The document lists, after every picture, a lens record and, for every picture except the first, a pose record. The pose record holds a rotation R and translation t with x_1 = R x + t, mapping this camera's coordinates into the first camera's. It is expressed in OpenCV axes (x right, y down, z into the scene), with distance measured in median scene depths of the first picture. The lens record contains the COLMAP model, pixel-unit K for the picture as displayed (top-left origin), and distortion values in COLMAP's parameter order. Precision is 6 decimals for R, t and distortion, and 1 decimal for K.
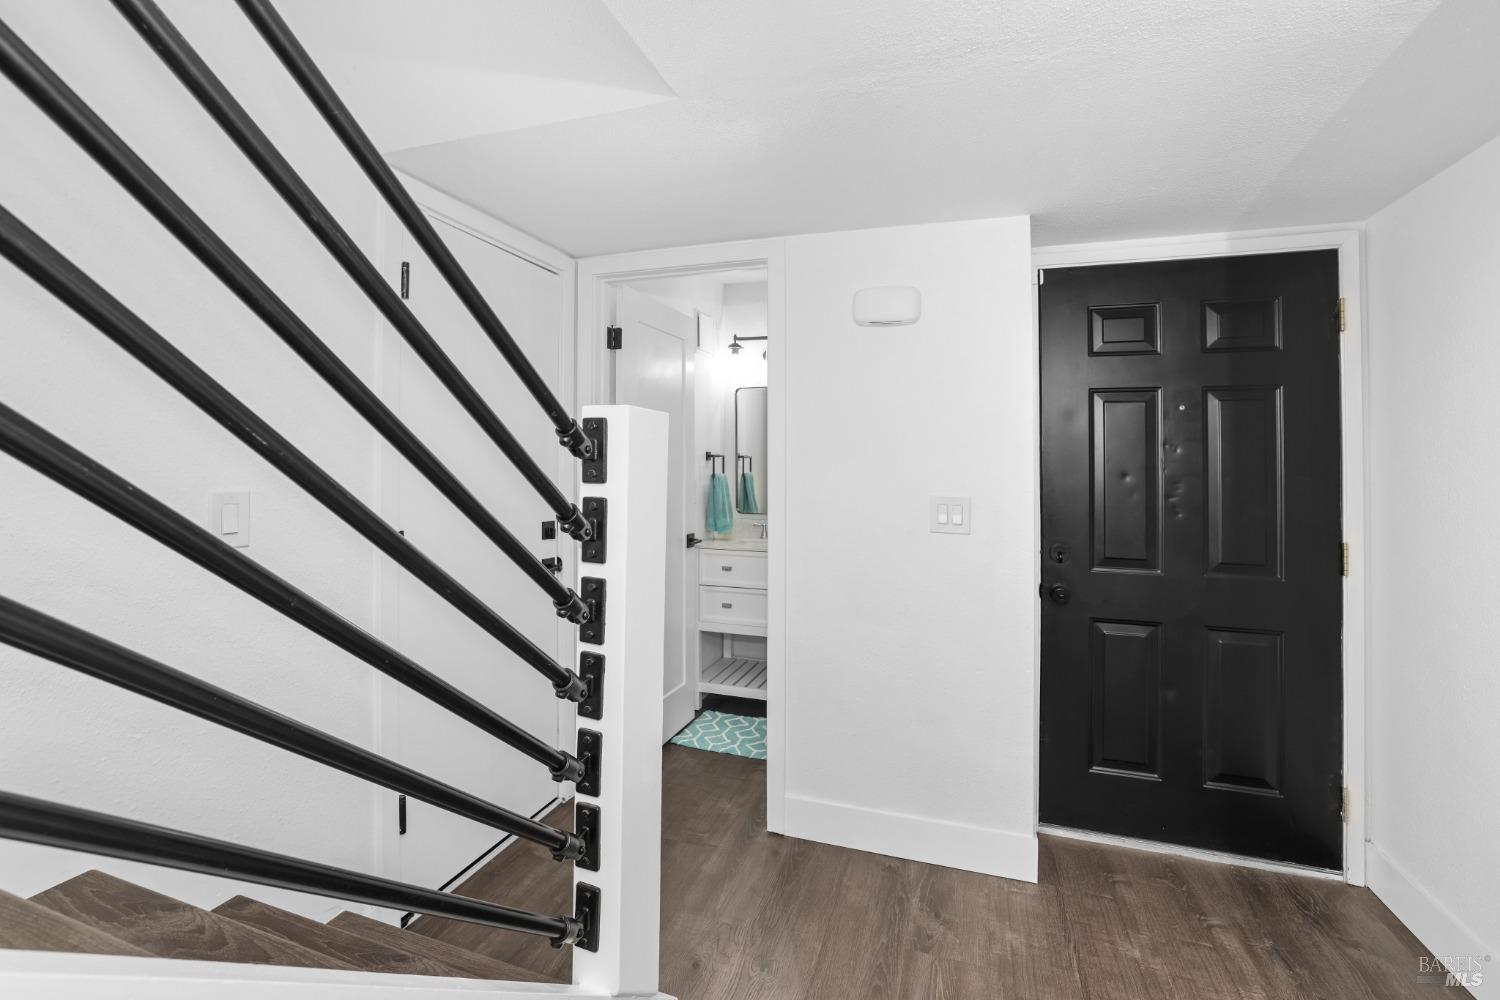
lens RADIAL K [[647.0, 0, 743.1], [0, 647.0, 457.6], [0, 0, 1]] dist [-0.023295, 0.004286]
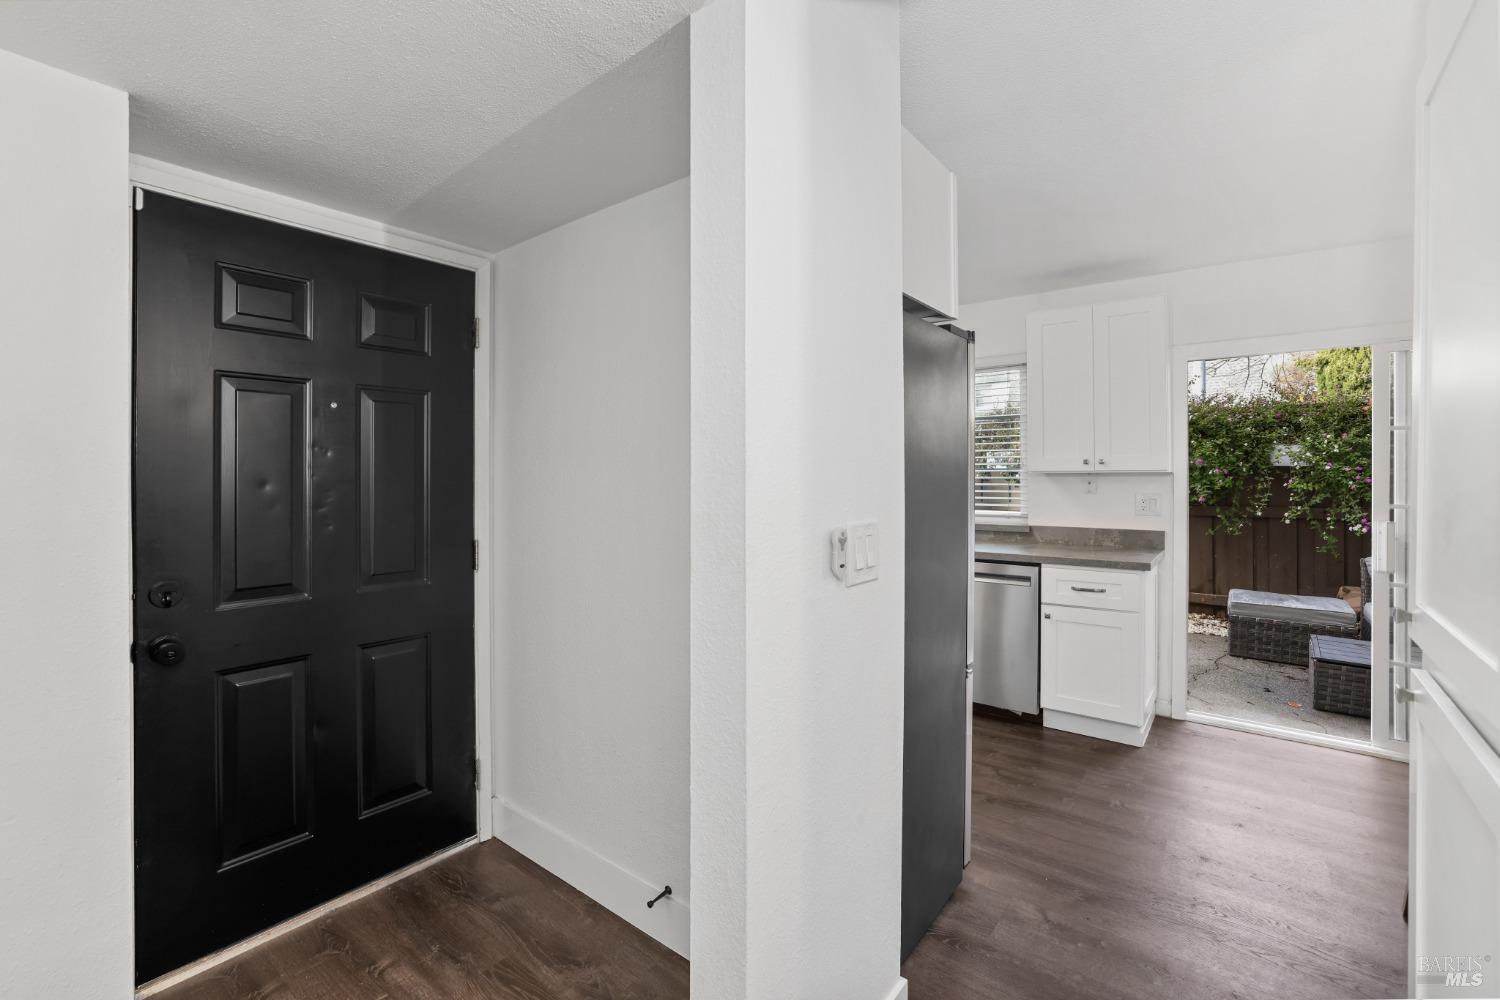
lens RADIAL K [[647.0, 0, 746.1], [0, 647.0, 468.0], [0, 0, 1]] dist [-0.023295, 0.004286]
pose [[0.325244, -0.002972, 0.945625, 0.035509], [-0.006266, 0.999966, 0.005298, -0.000006], [-0.945609, -0.007648, 0.325215, 0.181094]]
